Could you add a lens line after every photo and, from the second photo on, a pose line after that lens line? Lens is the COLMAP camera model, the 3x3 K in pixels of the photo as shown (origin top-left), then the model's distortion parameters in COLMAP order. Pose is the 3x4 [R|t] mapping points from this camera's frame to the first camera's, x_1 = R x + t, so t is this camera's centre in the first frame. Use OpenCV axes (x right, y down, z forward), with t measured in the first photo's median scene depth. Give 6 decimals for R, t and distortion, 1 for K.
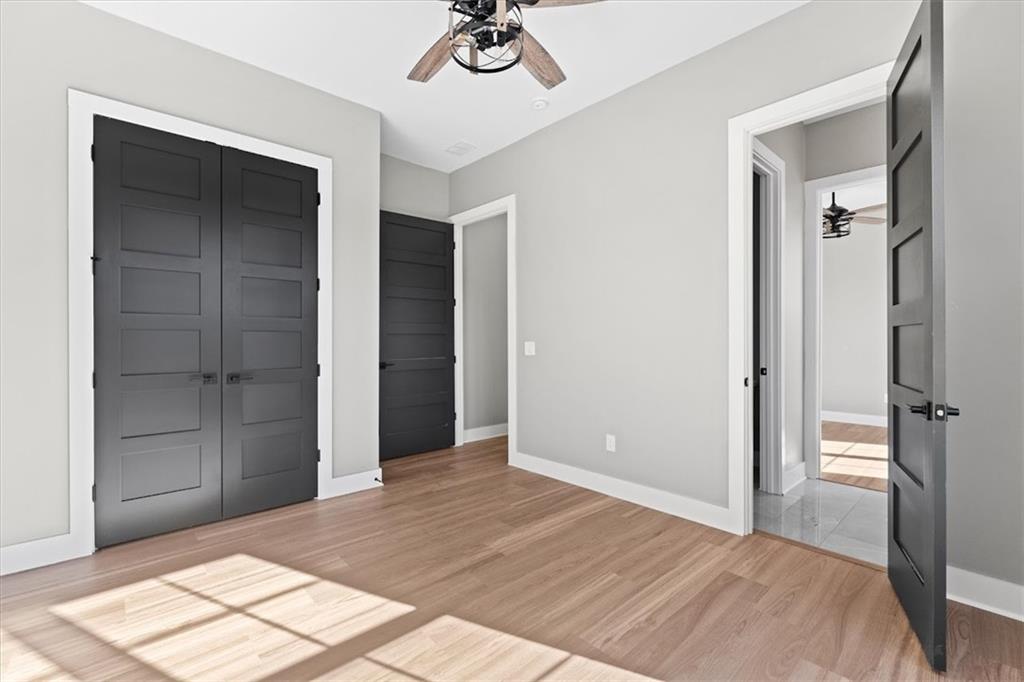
lens RADIAL K [[446.4, 0, 512.2], [0, 446.4, 337.6], [0, 0, 1]] dist [0.003011, 0.000849]
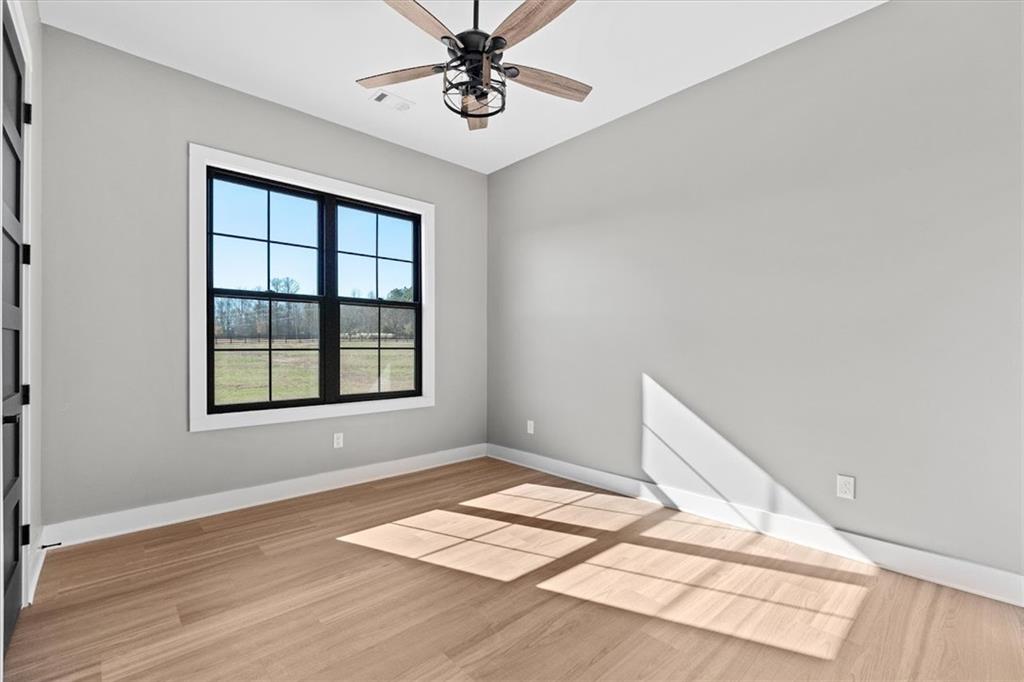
lens RADIAL K [[446.4, 0, 511.6], [0, 446.4, 344.9], [0, 0, 1]] dist [0.003011, 0.000849]
pose [[-0.999934, -0.001650, -0.011337, -0.143172], [-0.001644, 0.999999, -0.000508, 0.000455], [0.011338, -0.000489, -0.999936, 2.166559]]
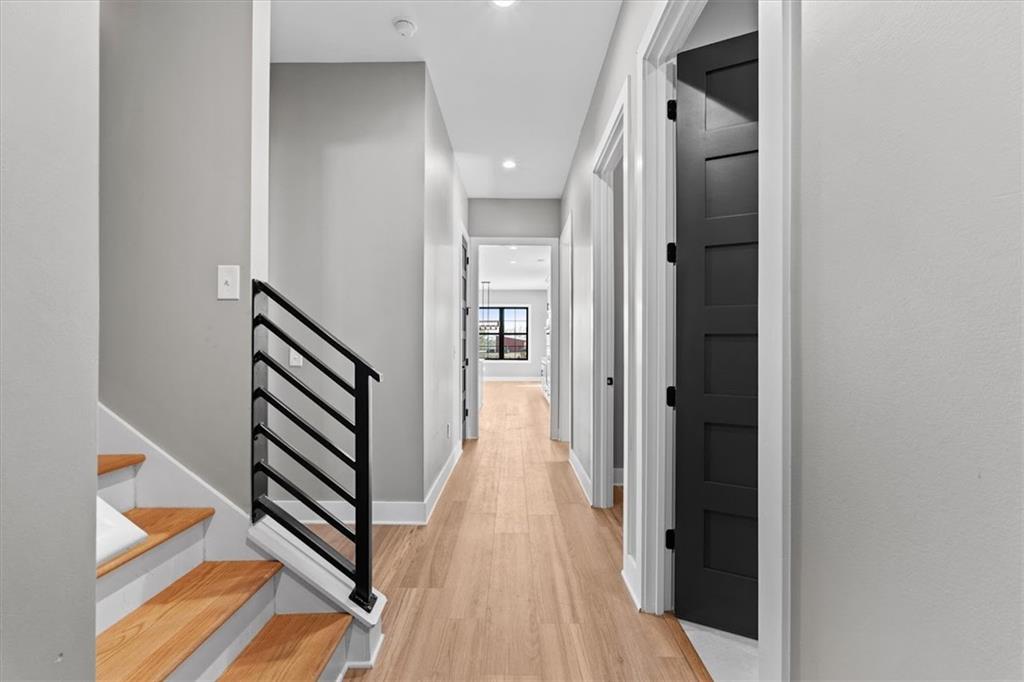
lens RADIAL K [[446.4, 0, 513.1], [0, 446.4, 343.0], [0, 0, 1]] dist [0.003011, 0.000849]
pose [[-0.714805, -0.001888, 0.699321, -4.905949], [-0.002330, 0.999997, 0.000318, -0.039296], [-0.699320, -0.001402, -0.714807, 5.585507]]
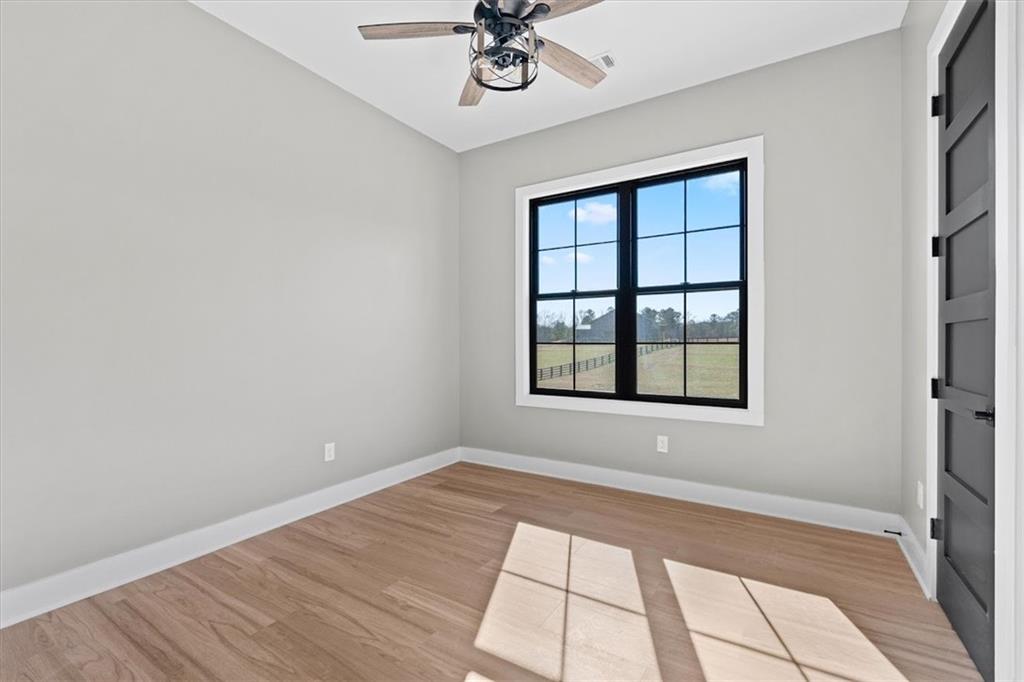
lens RADIAL K [[446.4, 0, 520.5], [0, 446.4, 342.4], [0, 0, 1]] dist [0.003011, 0.000849]
pose [[-0.283961, 0.001966, 0.958834, -1.030316], [0.000469, 0.999998, -0.001911, 0.019152], [-0.958836, -0.000093, -0.283961, 1.158082]]
